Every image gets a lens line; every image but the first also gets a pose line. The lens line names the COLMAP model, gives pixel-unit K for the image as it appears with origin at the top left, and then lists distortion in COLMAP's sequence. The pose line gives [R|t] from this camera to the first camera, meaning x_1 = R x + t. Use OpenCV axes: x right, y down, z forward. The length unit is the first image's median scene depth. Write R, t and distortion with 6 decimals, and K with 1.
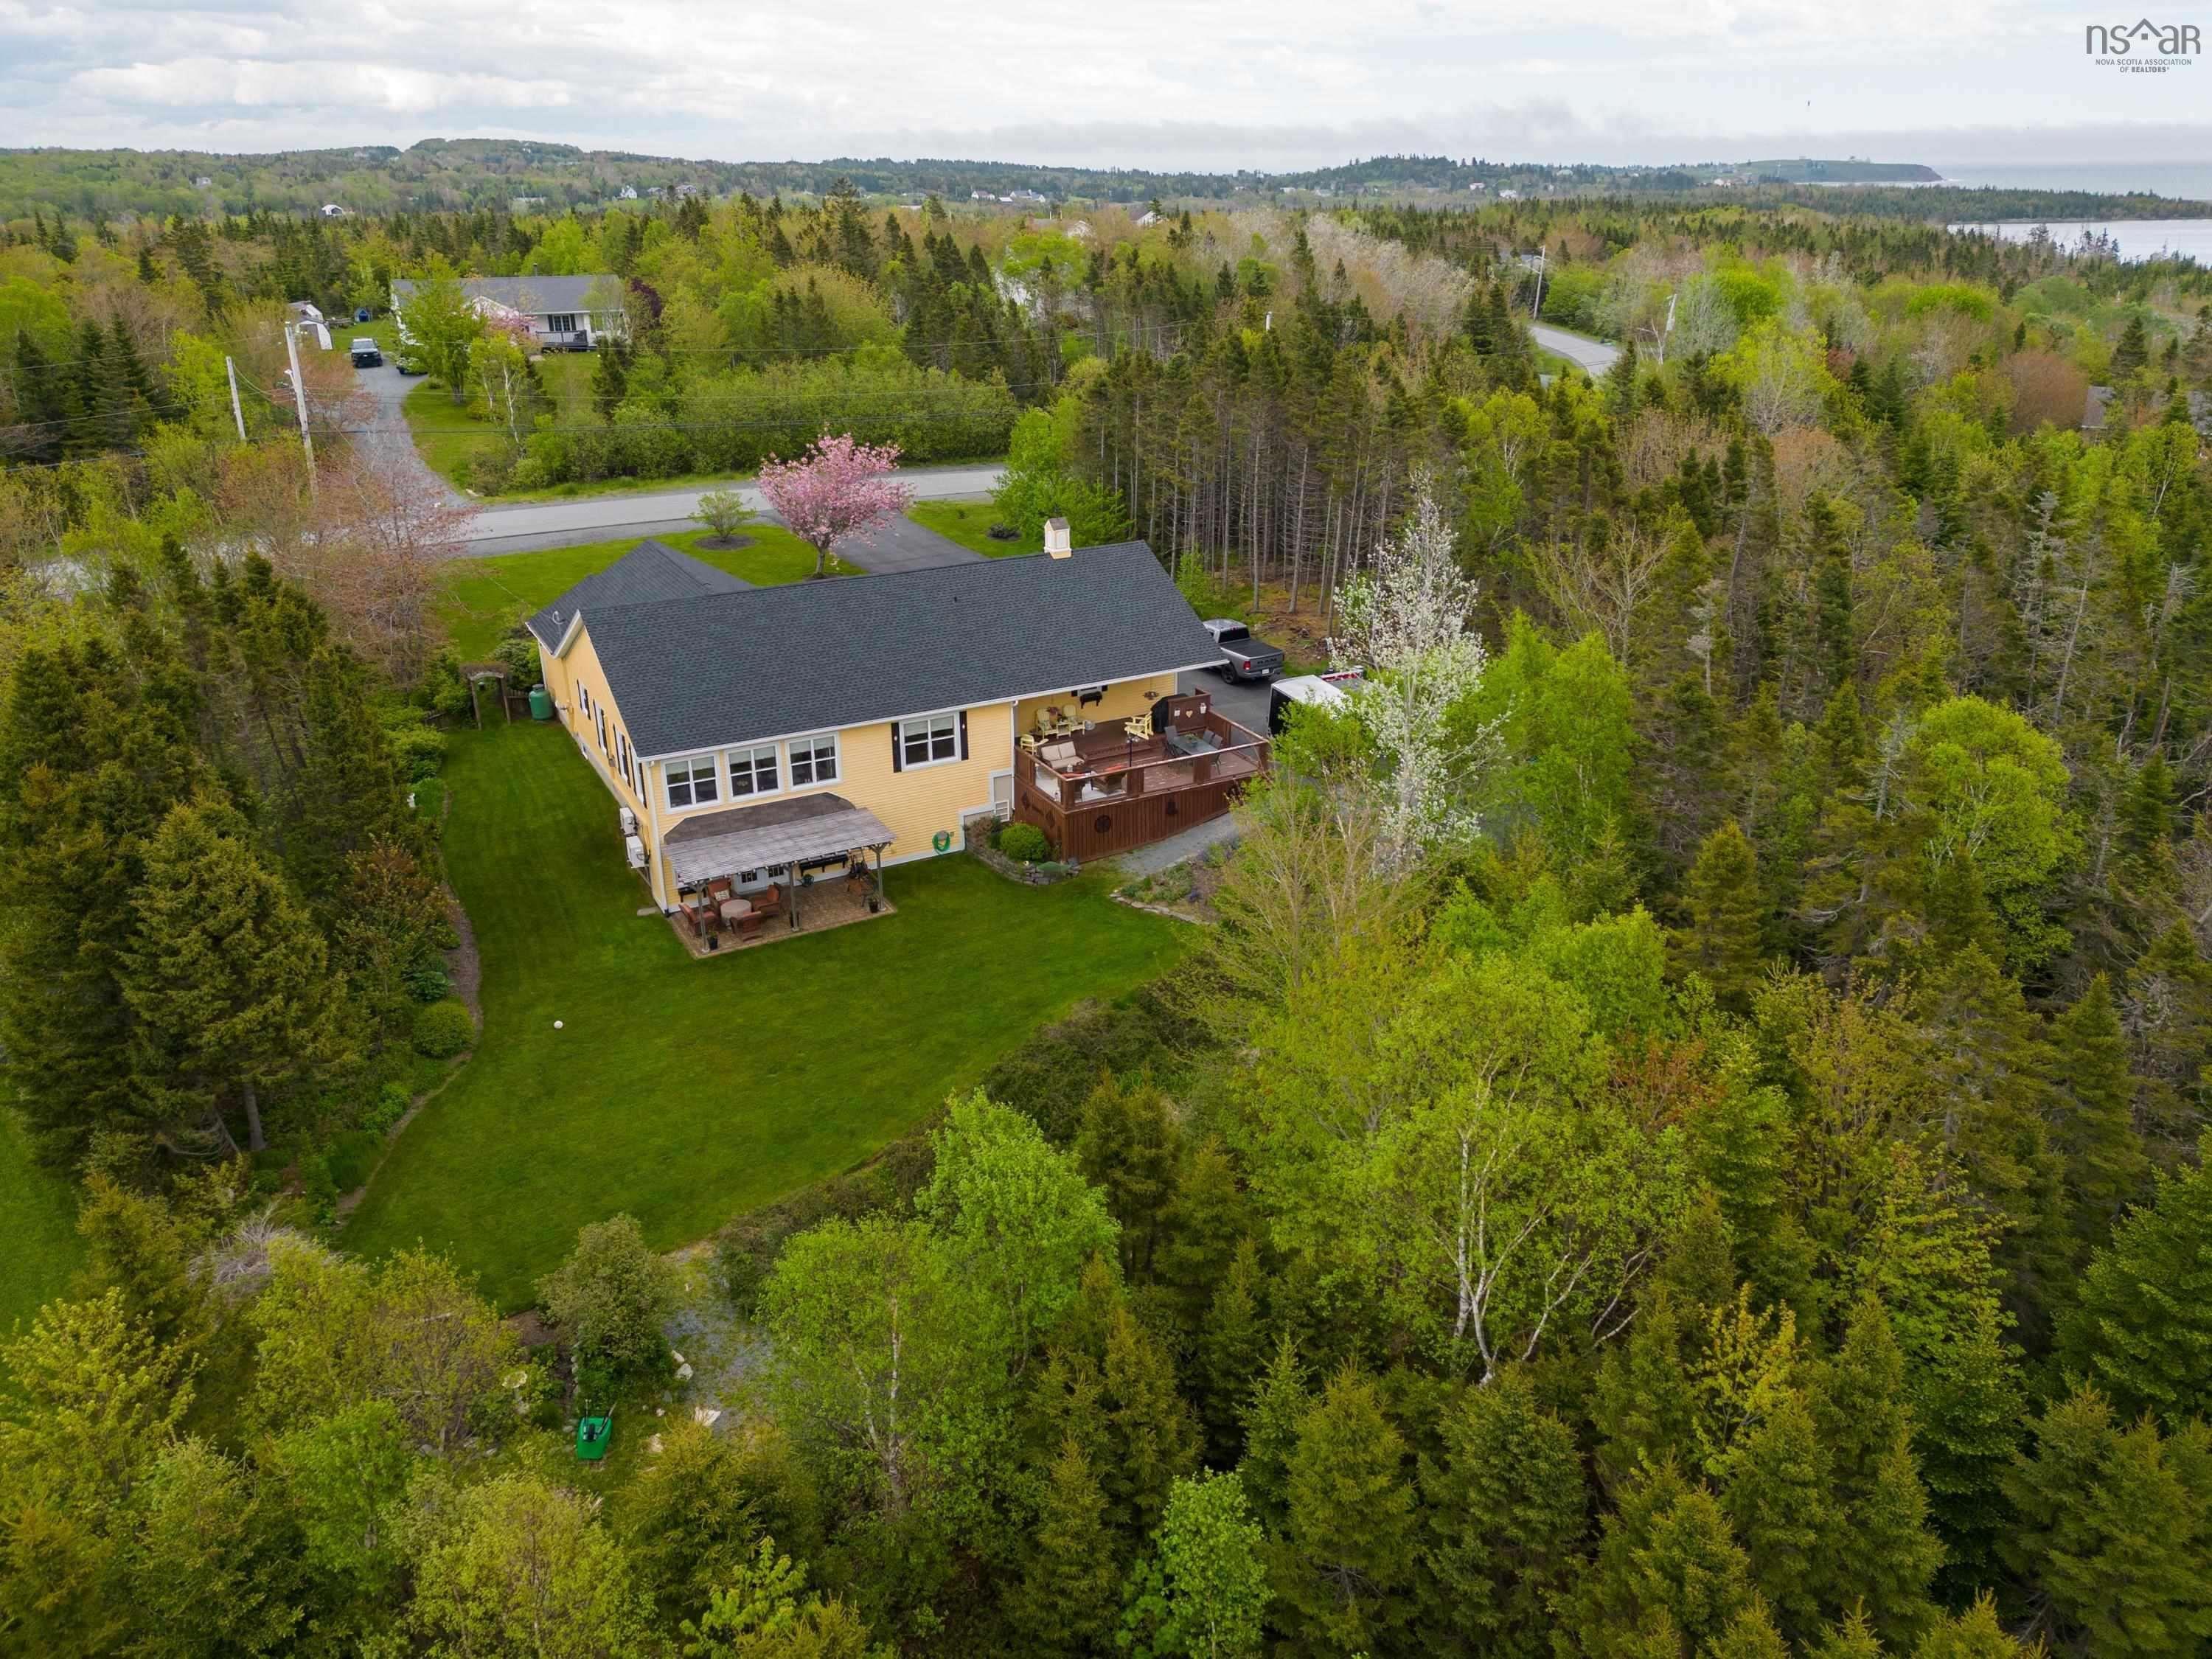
lens RADIAL K [[1602.7, 0, 1106.0], [0, 1602.7, 829.5], [0, 0, 1]] dist [0.103700, -0.111060]
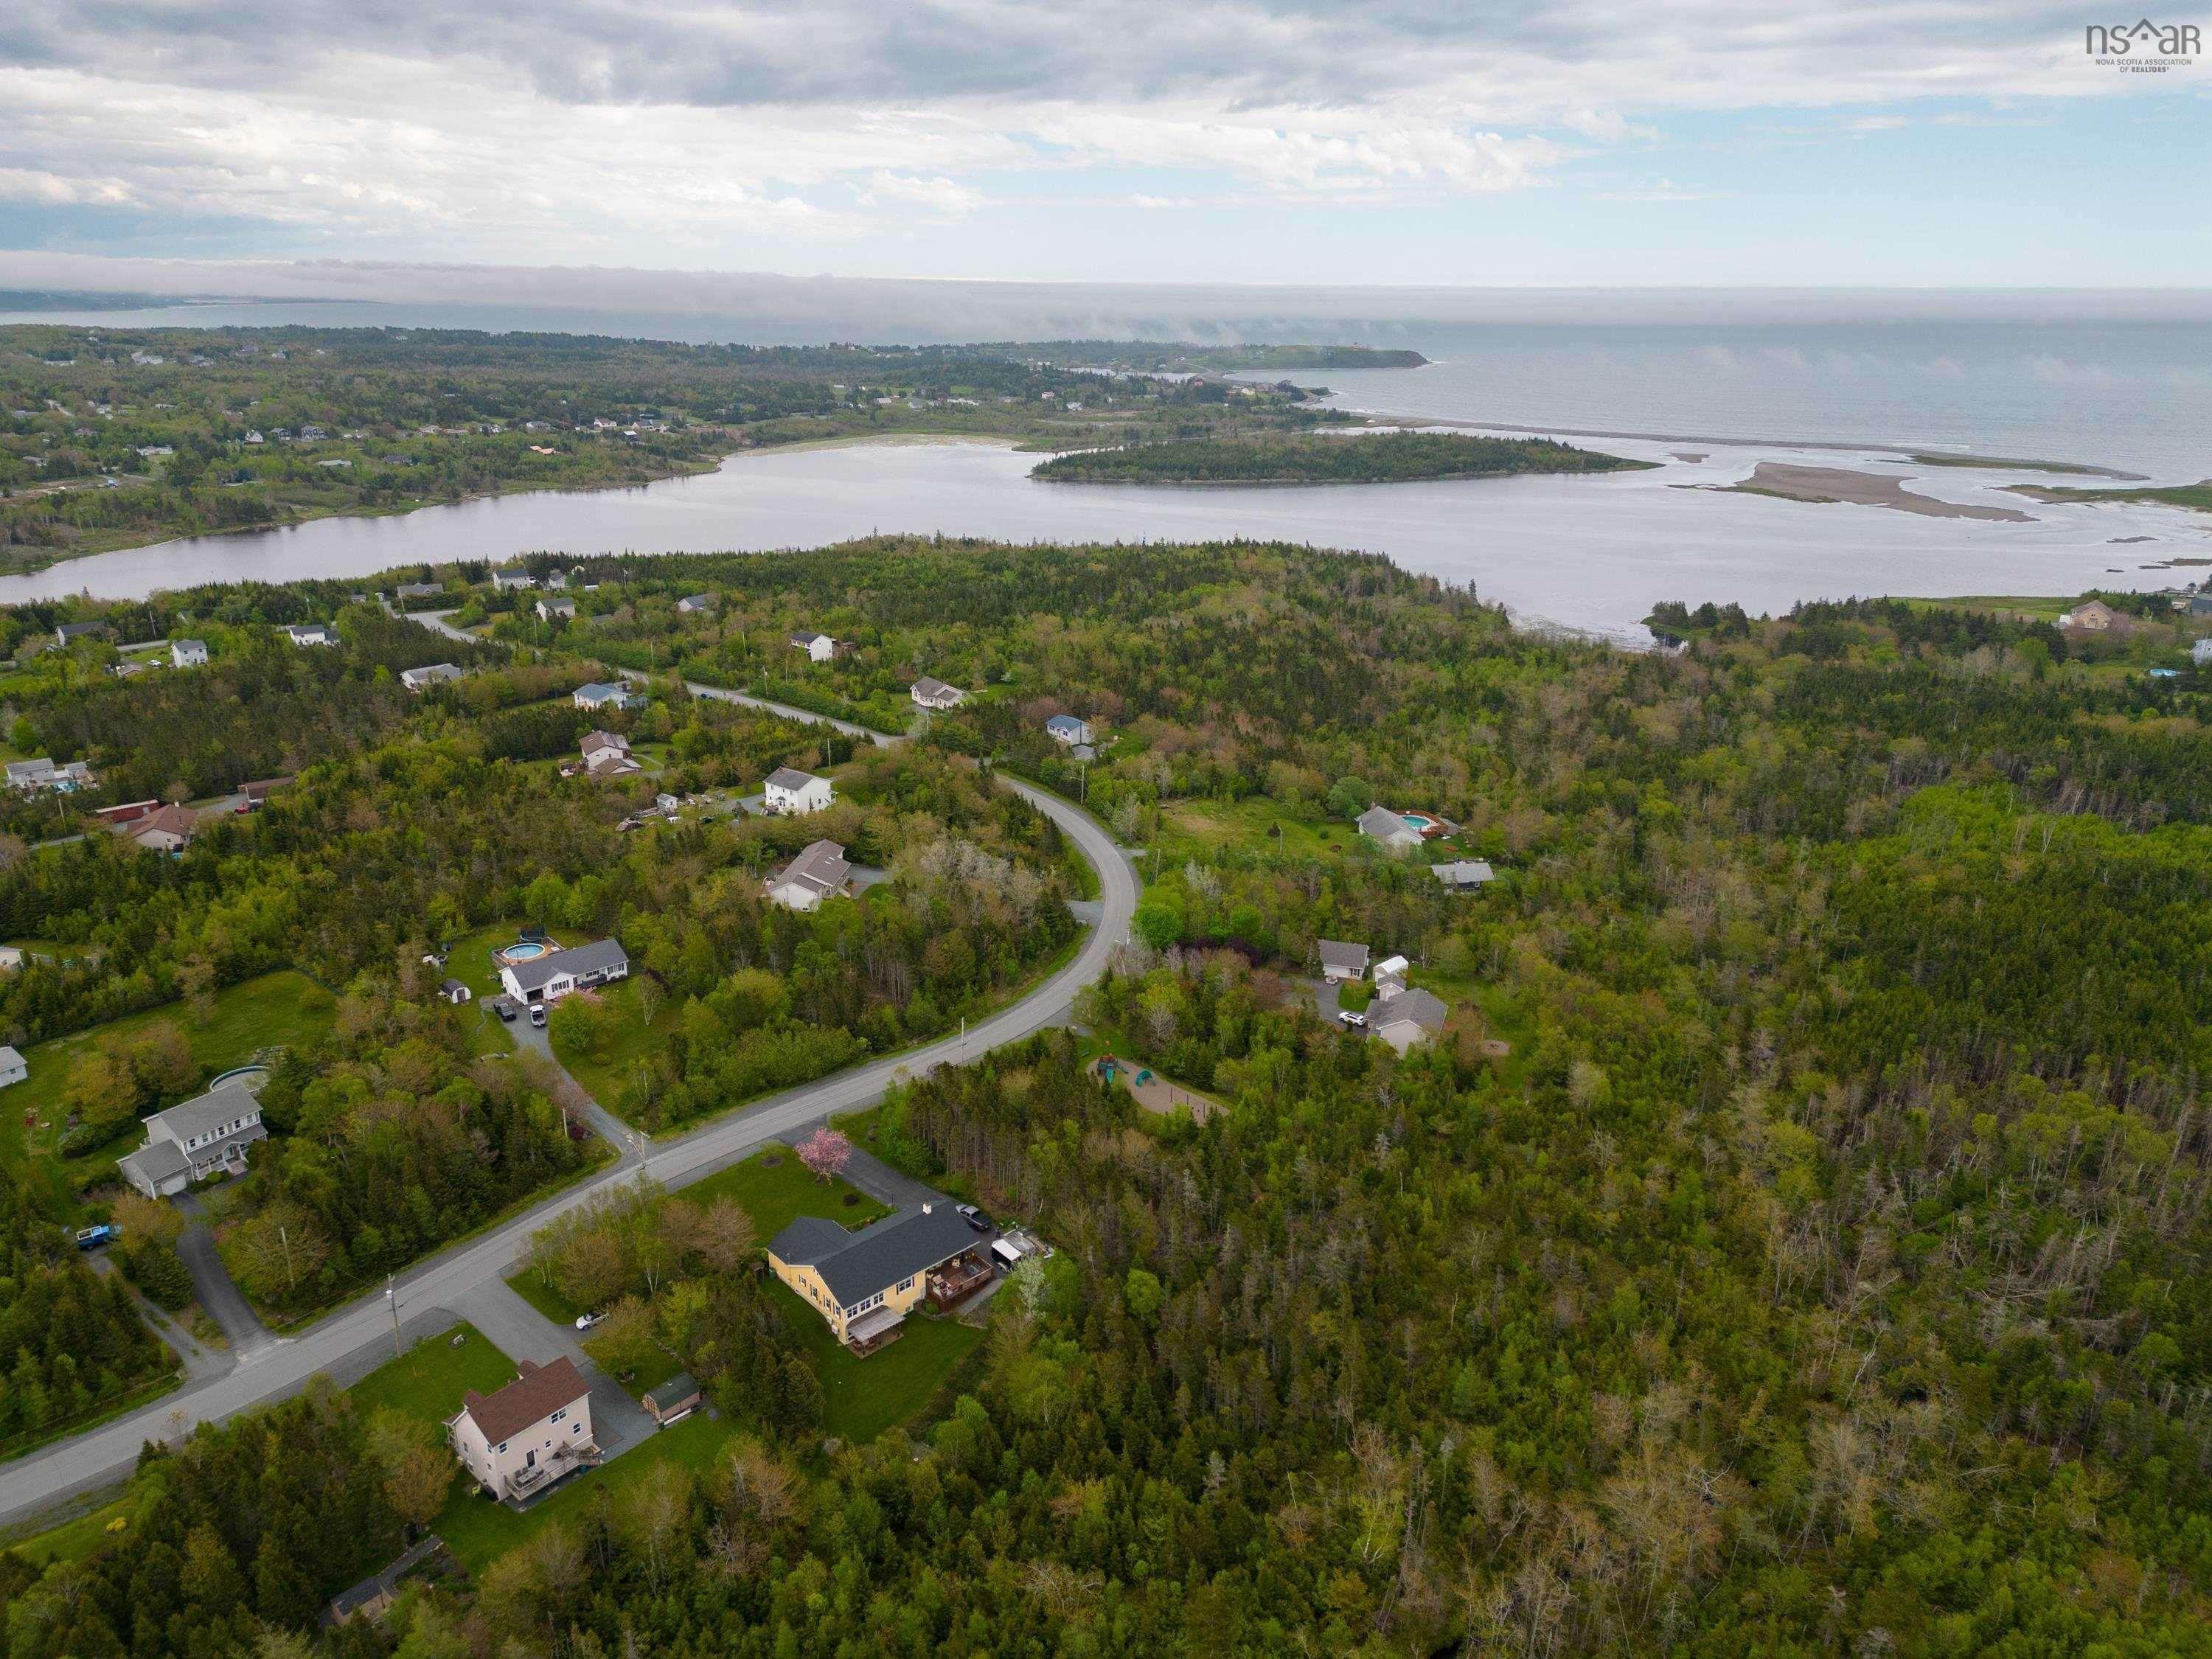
lens RADIAL K [[1699.1, 0, 1157.2], [0, 1699.1, 774.7], [0, 0, 1]] dist [0.104664, -0.132930]
pose [[0.964254, -0.062729, 0.257447, -0.523131], [0.080004, 0.995154, -0.057172, -1.009792], [-0.252613, 0.075725, 0.964600, -3.263464]]
